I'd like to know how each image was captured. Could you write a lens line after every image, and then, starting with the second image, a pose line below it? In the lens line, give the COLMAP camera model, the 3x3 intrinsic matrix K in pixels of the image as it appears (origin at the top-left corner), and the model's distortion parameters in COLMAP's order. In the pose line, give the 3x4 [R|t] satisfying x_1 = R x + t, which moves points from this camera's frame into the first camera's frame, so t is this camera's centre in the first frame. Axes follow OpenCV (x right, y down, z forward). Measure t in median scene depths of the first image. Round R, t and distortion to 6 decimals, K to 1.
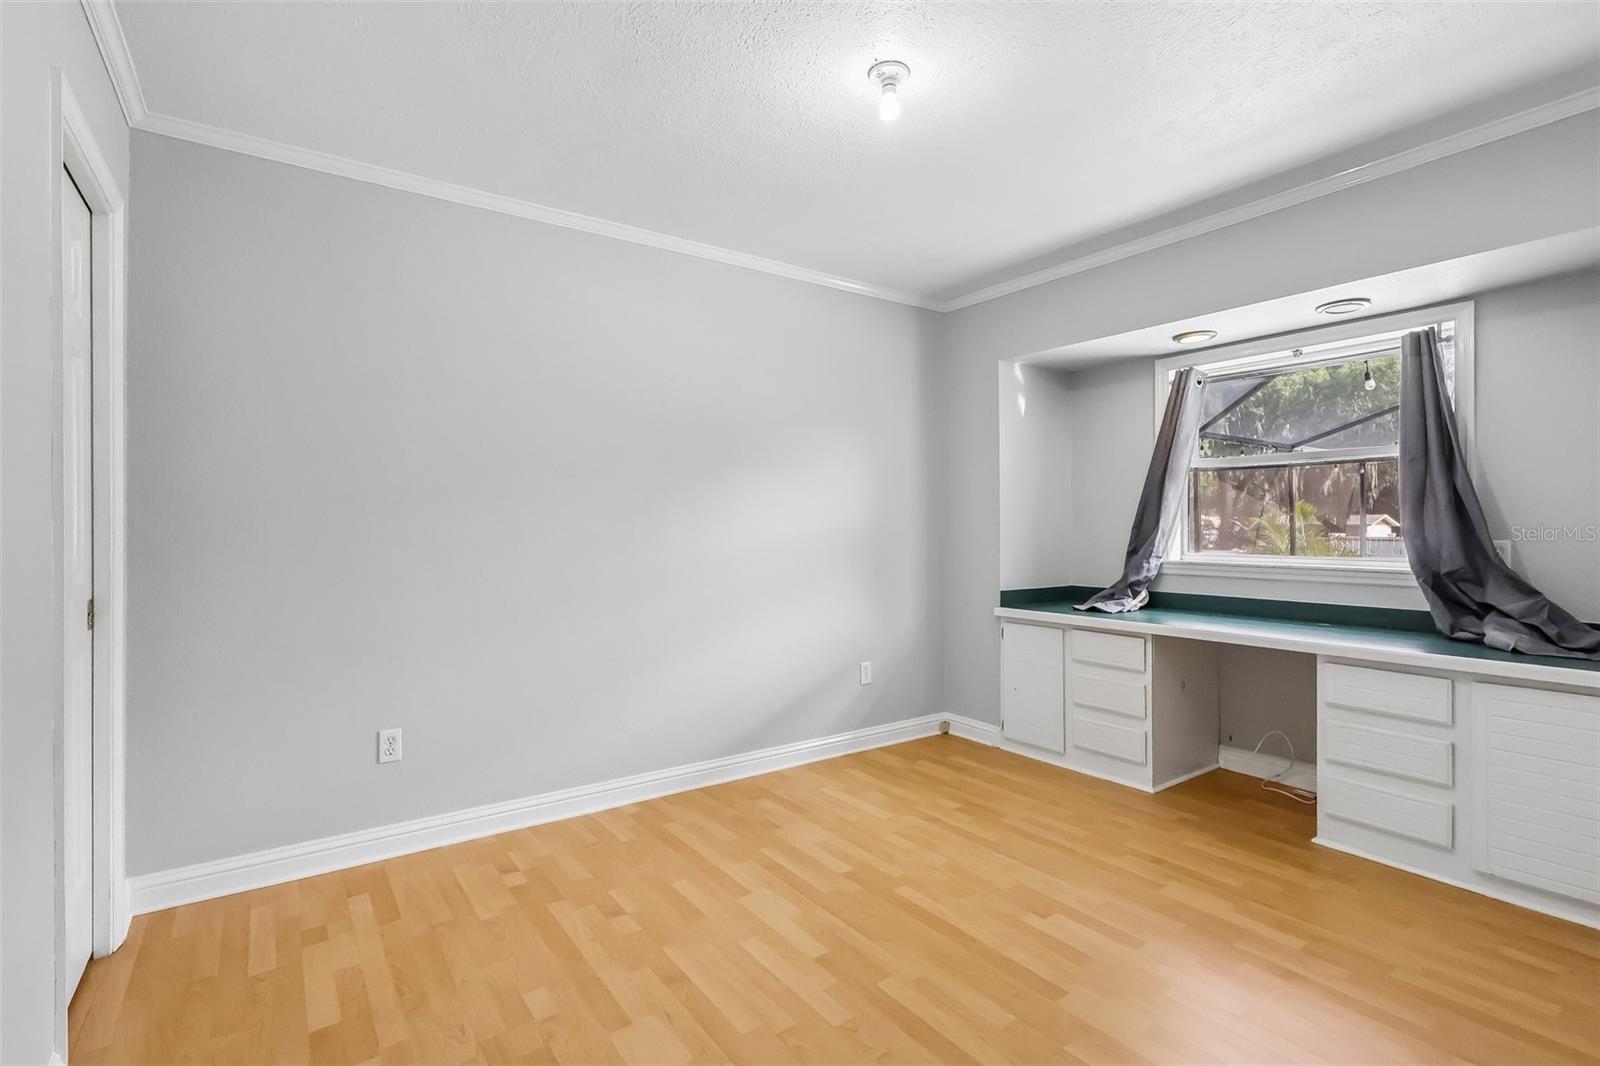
lens RADIAL K [[741.8, 0, 806.8], [0, 741.8, 535.4], [0, 0, 1]] dist [-0.002733, -0.001082]
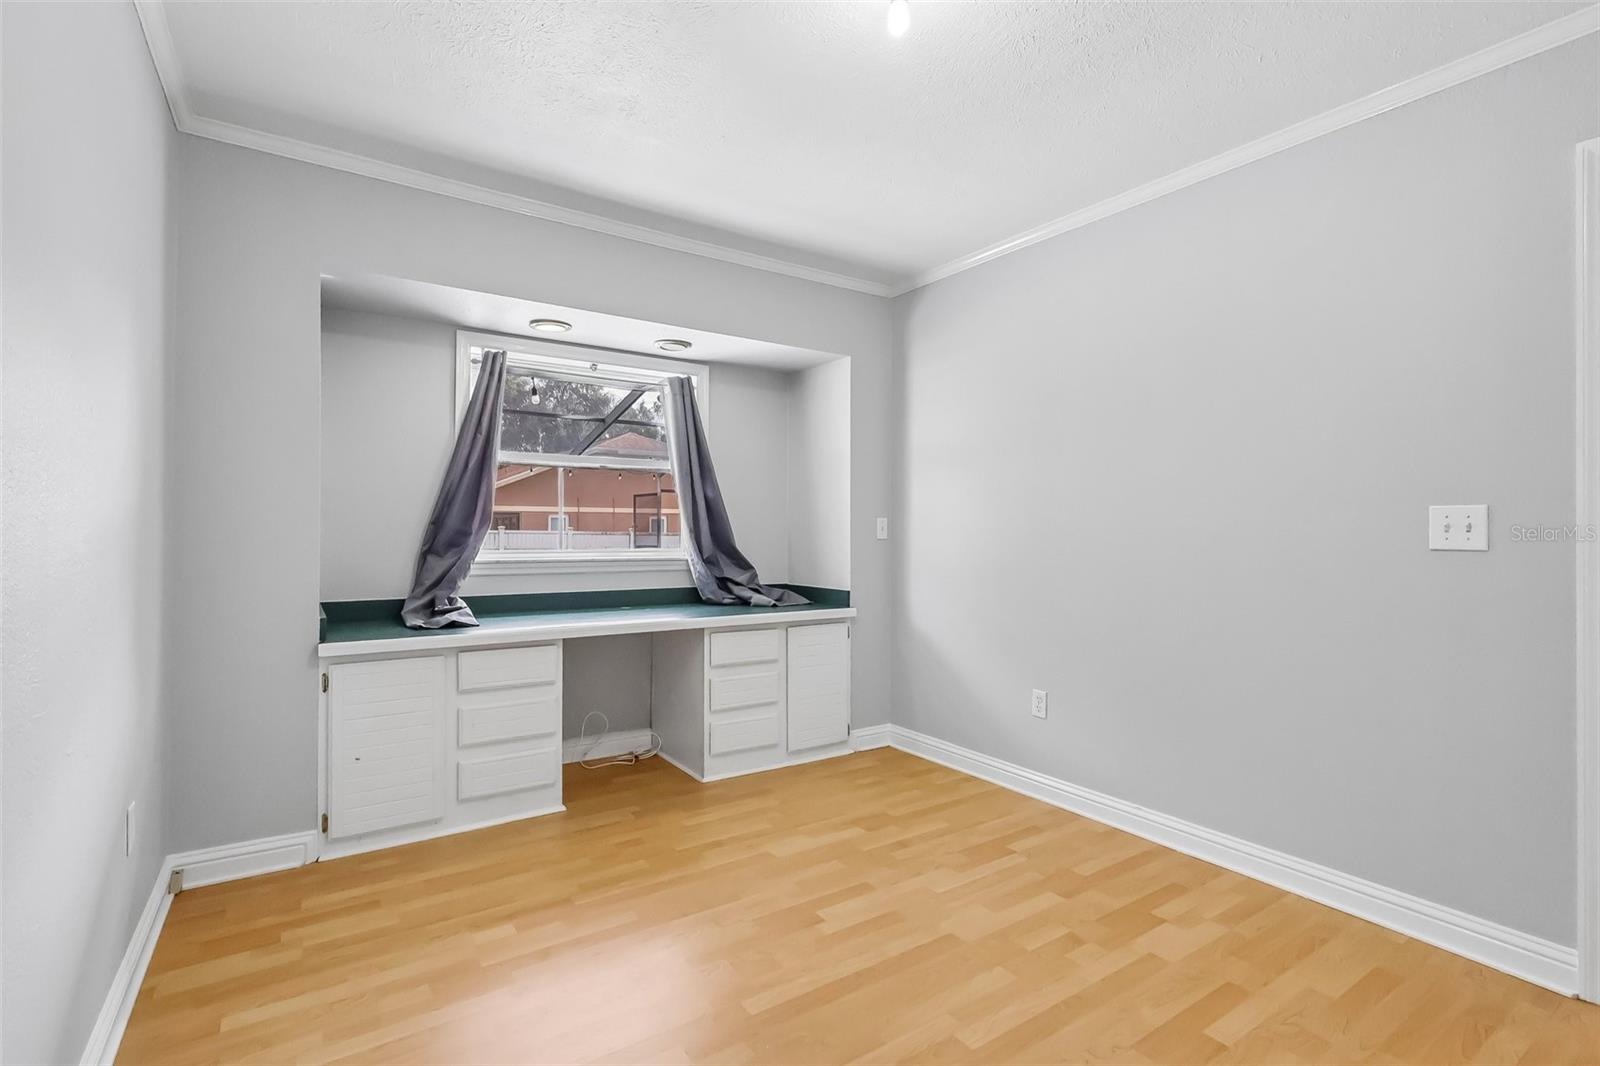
lens RADIAL K [[741.8, 0, 799.5], [0, 741.8, 517.1], [0, 0, 1]] dist [-0.002733, -0.001082]
pose [[0.036502, 0.023606, 0.999055, -0.467482], [0.008407, 0.999678, -0.023928, 0.009027], [-0.999298, 0.009273, 0.036292, 0.701907]]
